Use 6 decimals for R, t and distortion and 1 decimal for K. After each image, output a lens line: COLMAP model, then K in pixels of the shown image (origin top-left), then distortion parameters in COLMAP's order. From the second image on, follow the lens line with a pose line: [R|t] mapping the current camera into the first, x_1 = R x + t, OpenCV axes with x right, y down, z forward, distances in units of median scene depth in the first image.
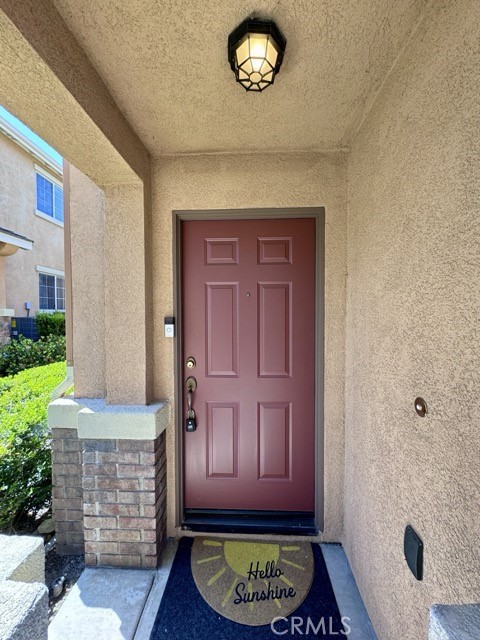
lens RADIAL K [[255.9, 0, 240.0], [0, 255.9, 318.9], [0, 0, 1]] dist [-0.002690, 0.000404]
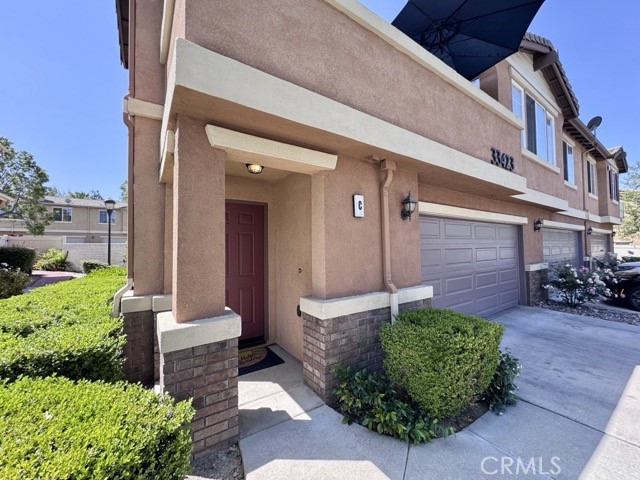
lens RADIAL K [[255.9, 0, 319.3], [0, 255.9, 239.2], [0, 0, 1]] dist [-0.002690, 0.000404]
pose [[0.799681, 0.012042, 0.600304, -0.721831], [0.024034, 0.998356, -0.052043, 0.046830], [-0.599944, 0.056045, 0.798077, -1.194527]]
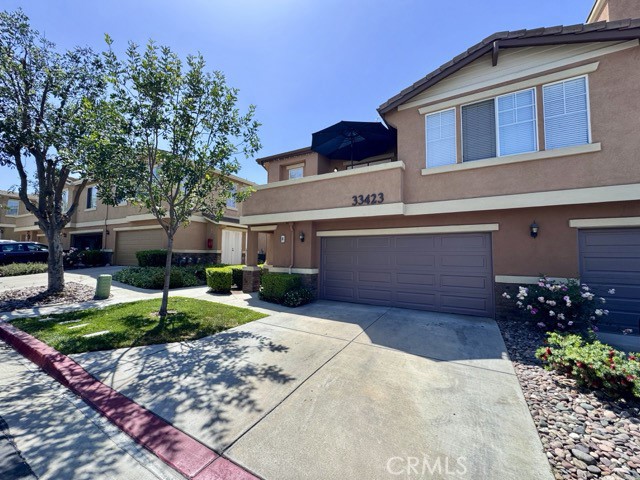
lens RADIAL K [[253.9, 0, 320.0], [0, 253.9, 240.0], [0, 0, 1]] dist [-0.012686, 0.000165]
pose [[0.880231, -0.014356, -0.474328, 3.843895], [-0.026339, 0.996524, -0.079038, 0.163464], [0.473814, 0.082065, 0.876793, -4.388772]]
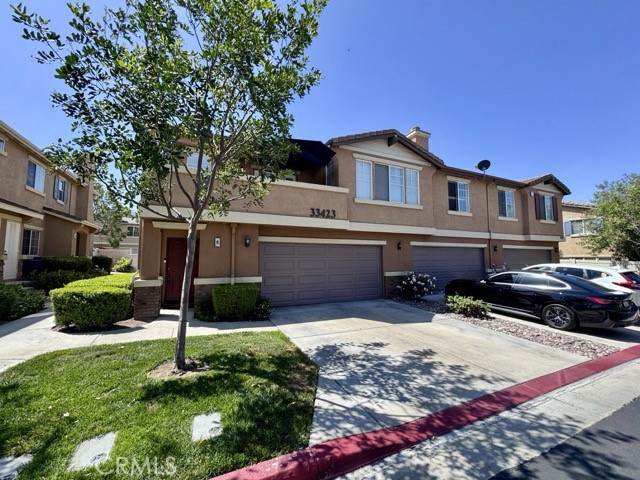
lens RADIAL K [[255.9, 0, 319.3], [0, 255.9, 239.2], [0, 0, 1]] dist [-0.002690, 0.000404]
pose [[0.888871, 0.038089, 0.456571, 0.091283], [0.007904, 0.995115, -0.098404, 0.128187], [-0.458089, 0.091077, 0.884228, -4.716040]]
